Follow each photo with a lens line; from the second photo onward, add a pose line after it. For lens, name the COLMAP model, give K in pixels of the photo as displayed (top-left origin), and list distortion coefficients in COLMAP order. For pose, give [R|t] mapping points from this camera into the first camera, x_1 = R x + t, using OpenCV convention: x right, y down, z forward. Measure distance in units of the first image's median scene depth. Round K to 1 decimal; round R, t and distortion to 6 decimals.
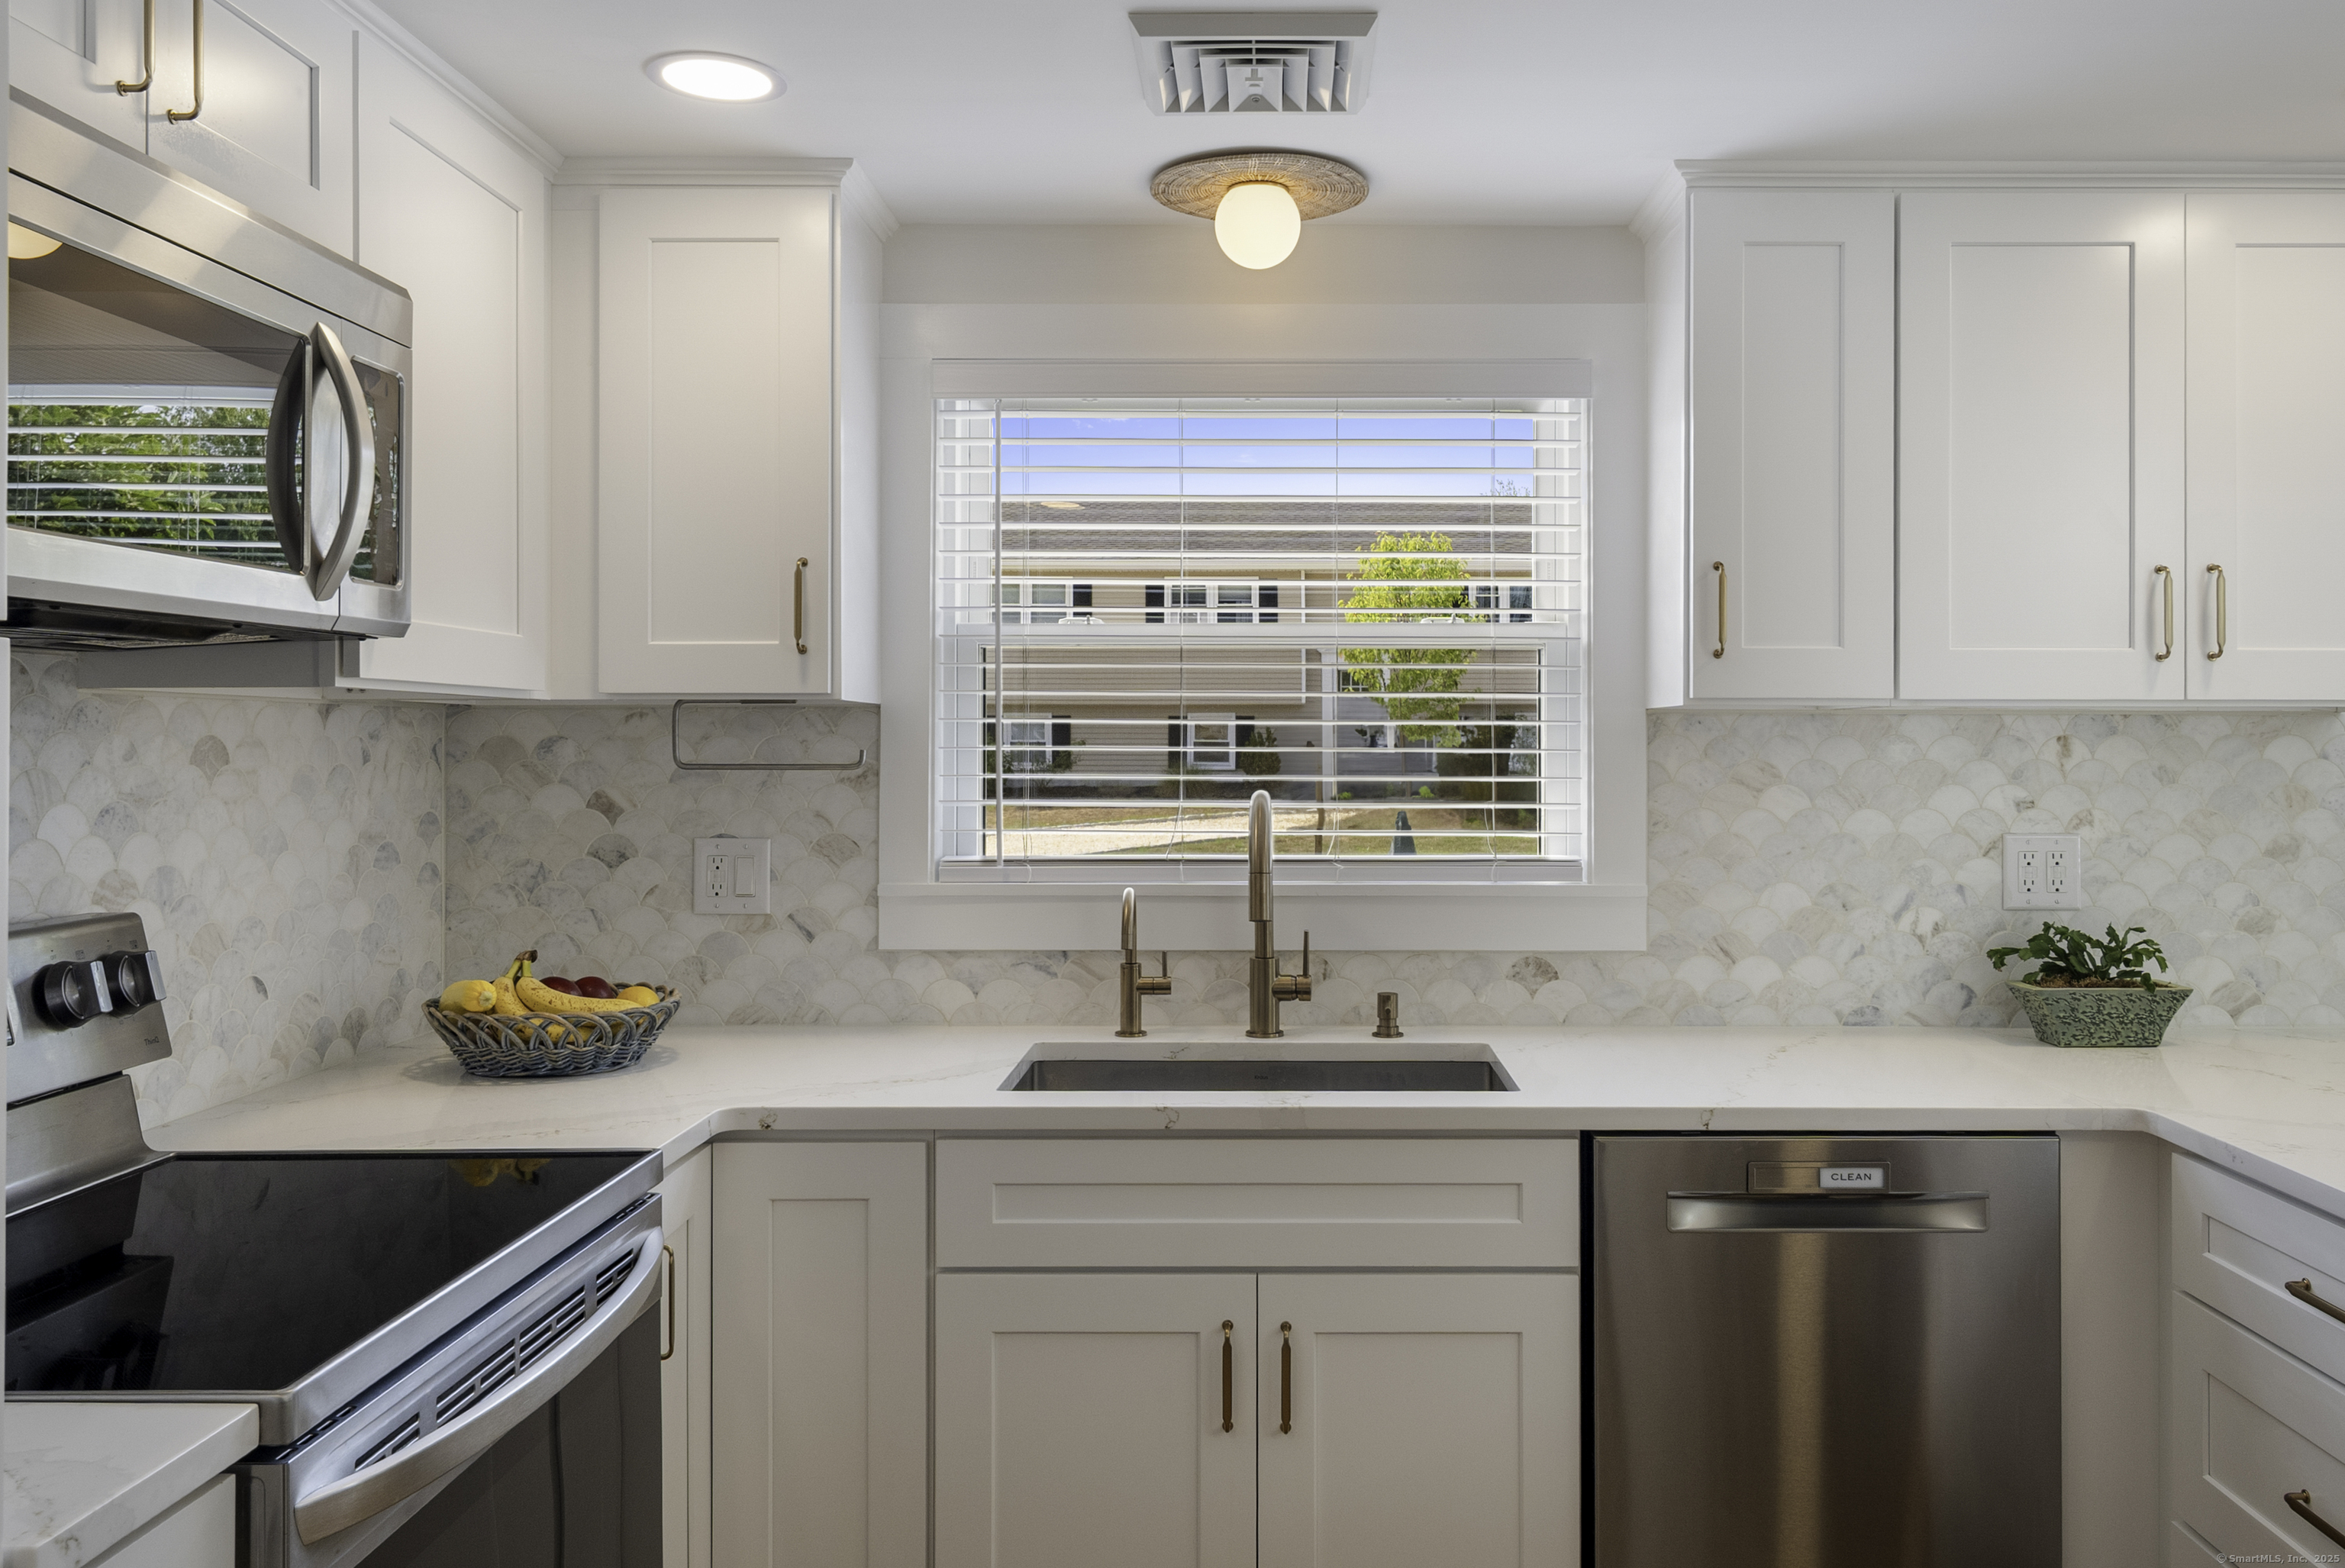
lens RADIAL K [[1800.8, 0, 1273.2], [0, 1800.8, 730.9], [0, 0, 1]] dist [-0.000807, 0.012046]
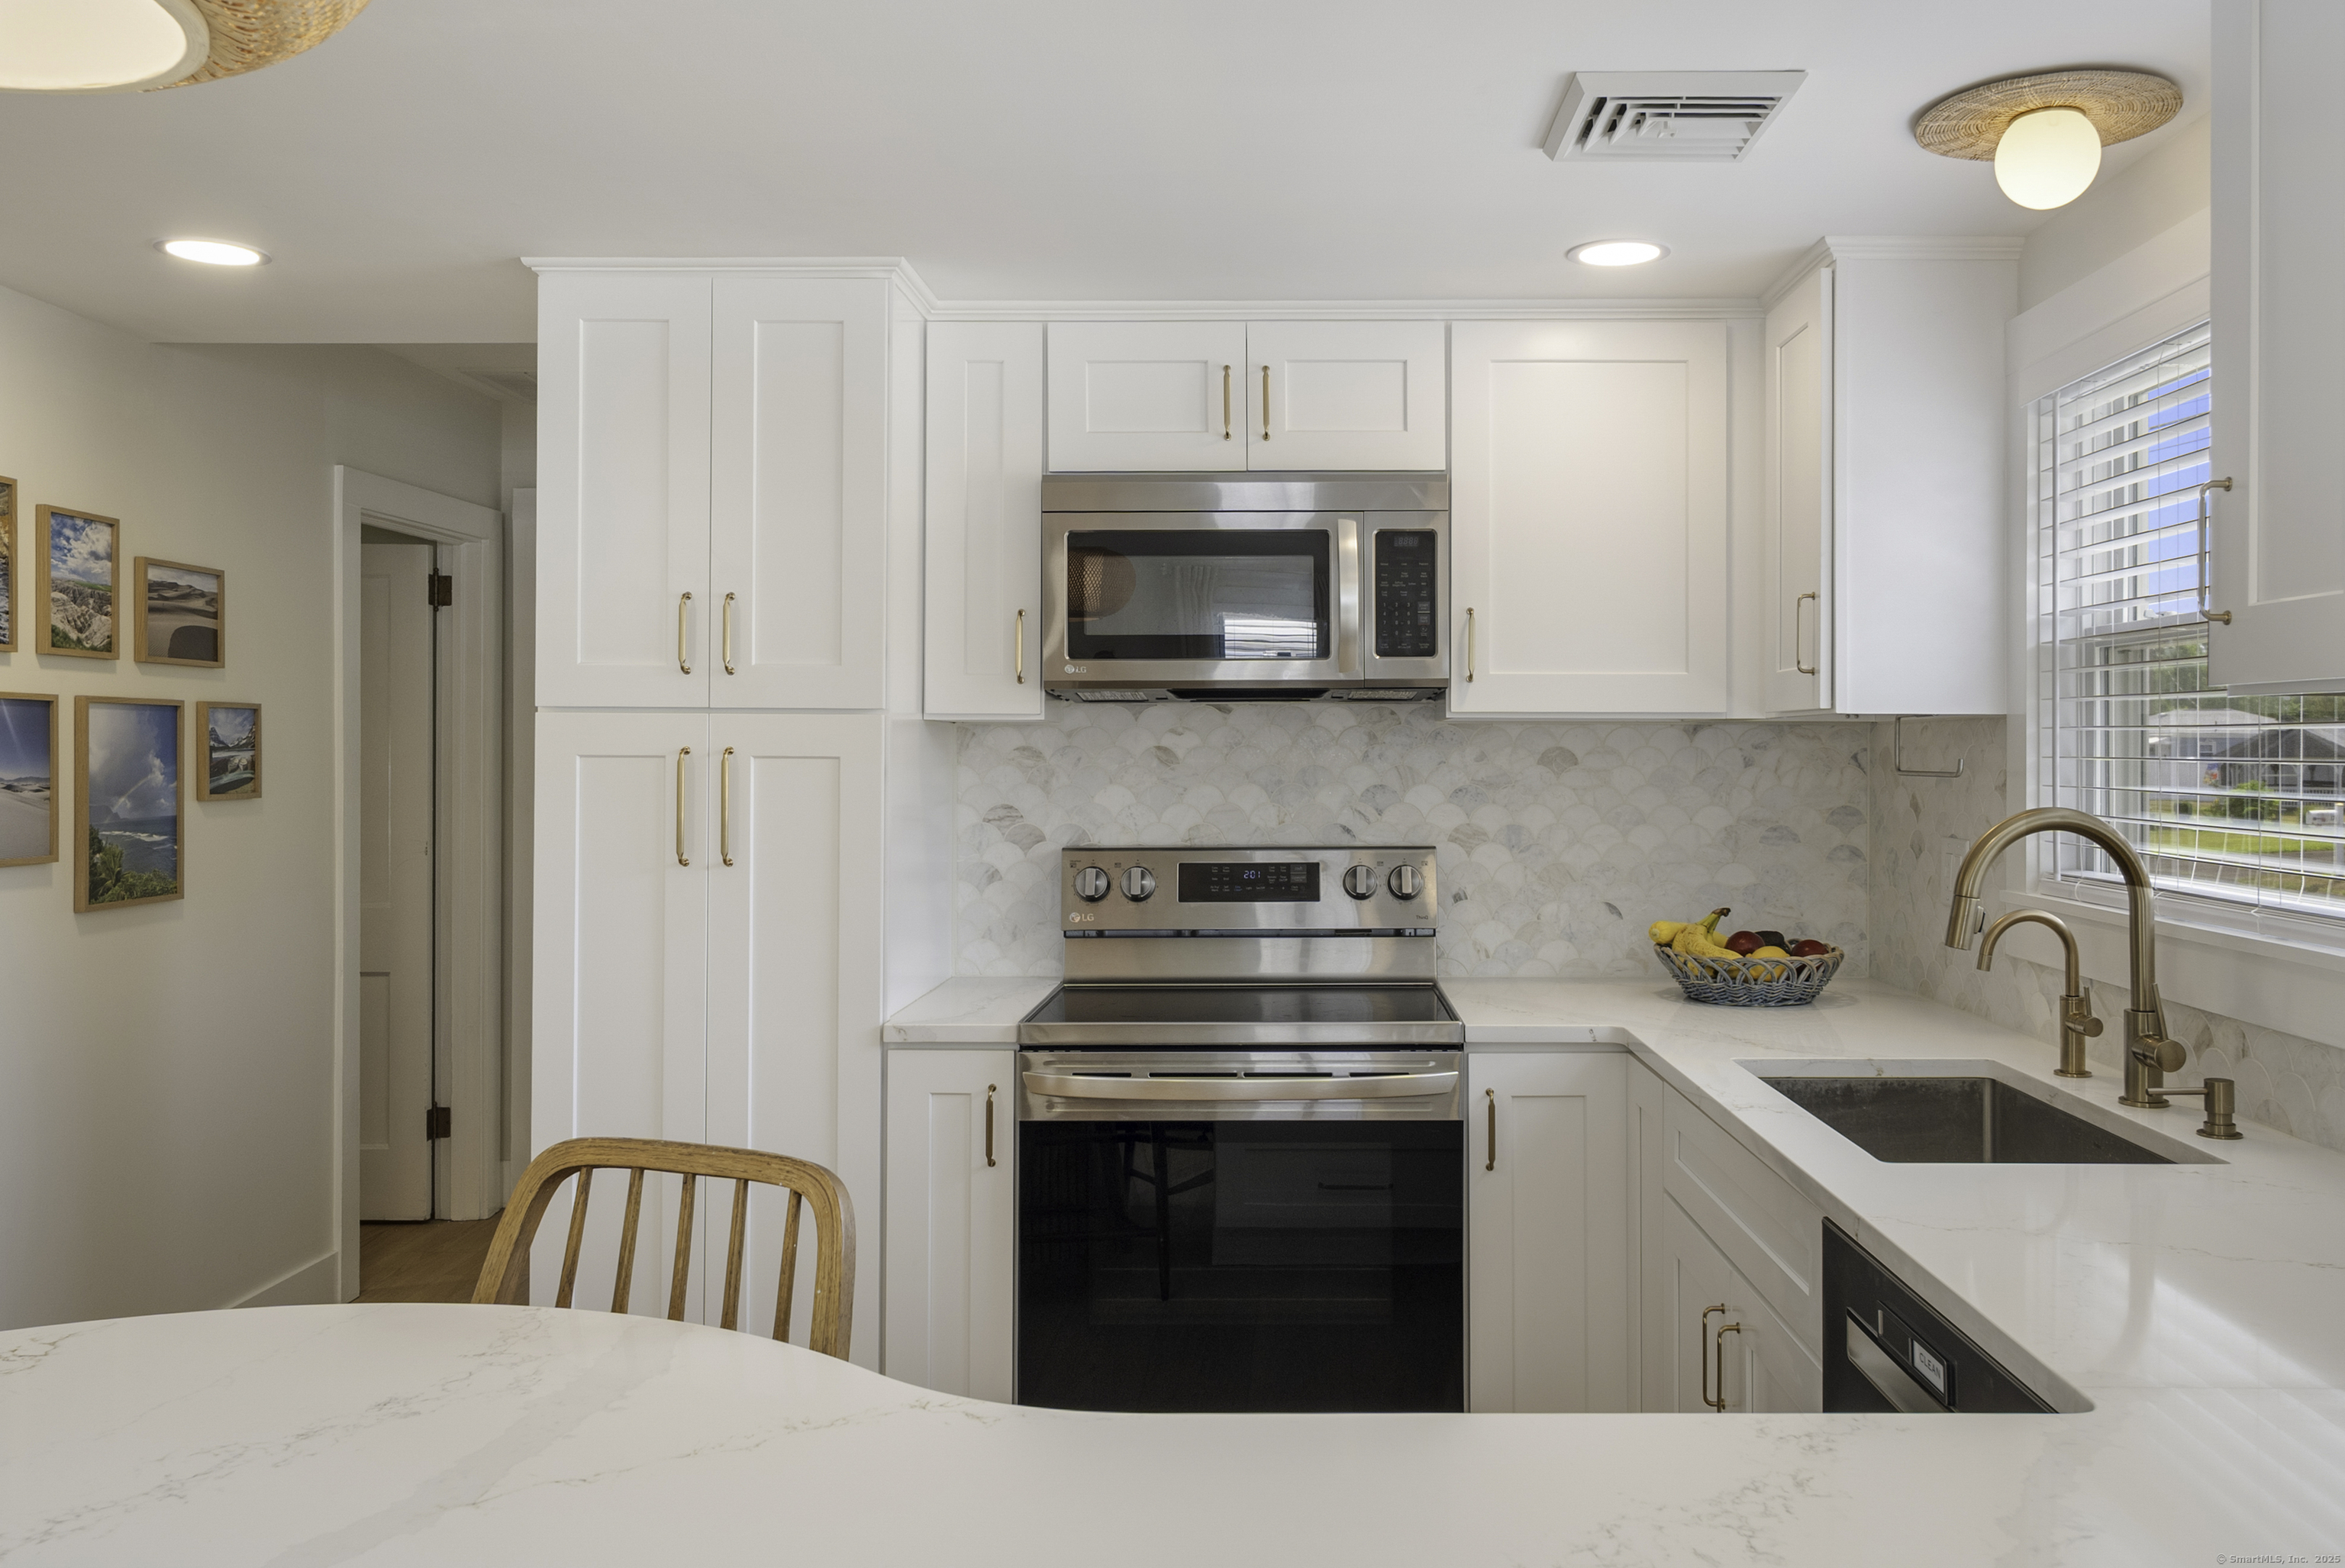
lens RADIAL K [[1800.8, 0, 1289.5], [0, 1800.8, 740.7], [0, 0, 1]] dist [-0.000807, 0.012046]
pose [[0.012254, -0.005631, -0.999909, 0.817683], [0.004528, 0.999974, -0.005576, 0.003868], [0.999915, -0.004460, 0.012279, 0.592091]]
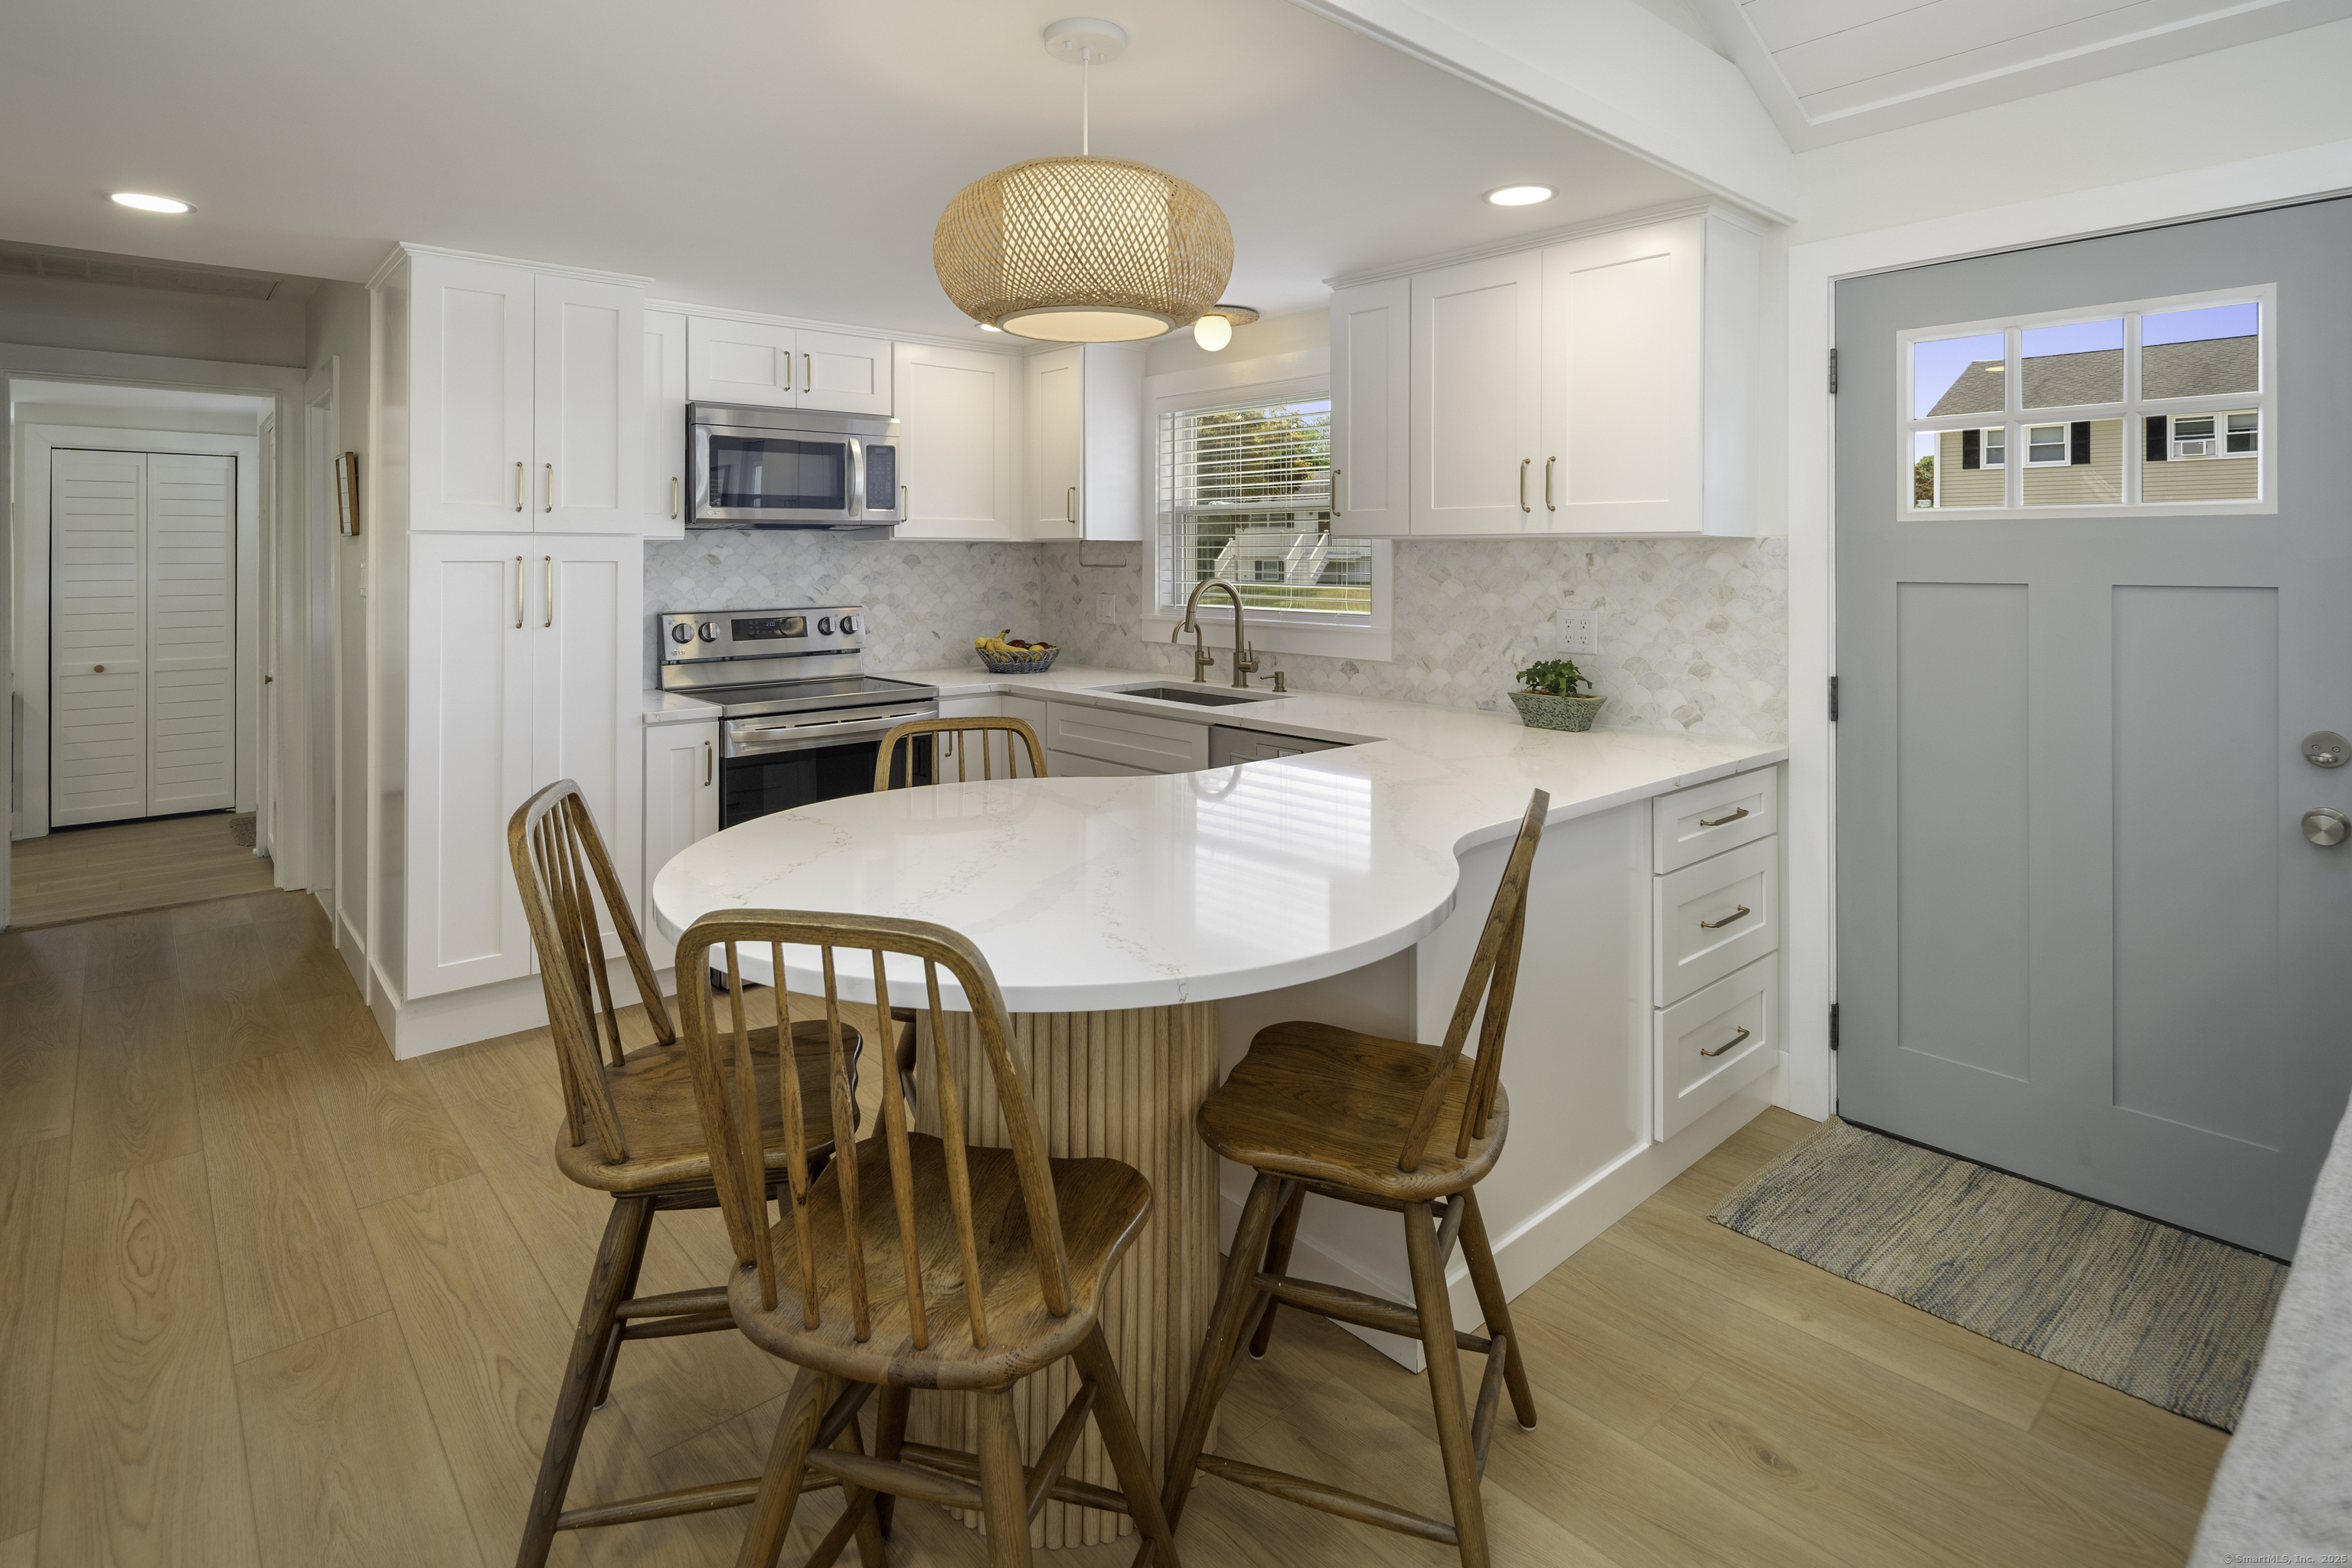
lens RADIAL K [[1173.9, 0, 1175.2], [0, 1173.9, 547.6], [0, 0, 1]] dist [0.006652, -0.005136]
pose [[0.670591, -0.005070, -0.741810, 1.028495], [0.004844, 0.999985, -0.002455, -0.001873], [0.741811, -0.001947, 0.670606, -0.047211]]
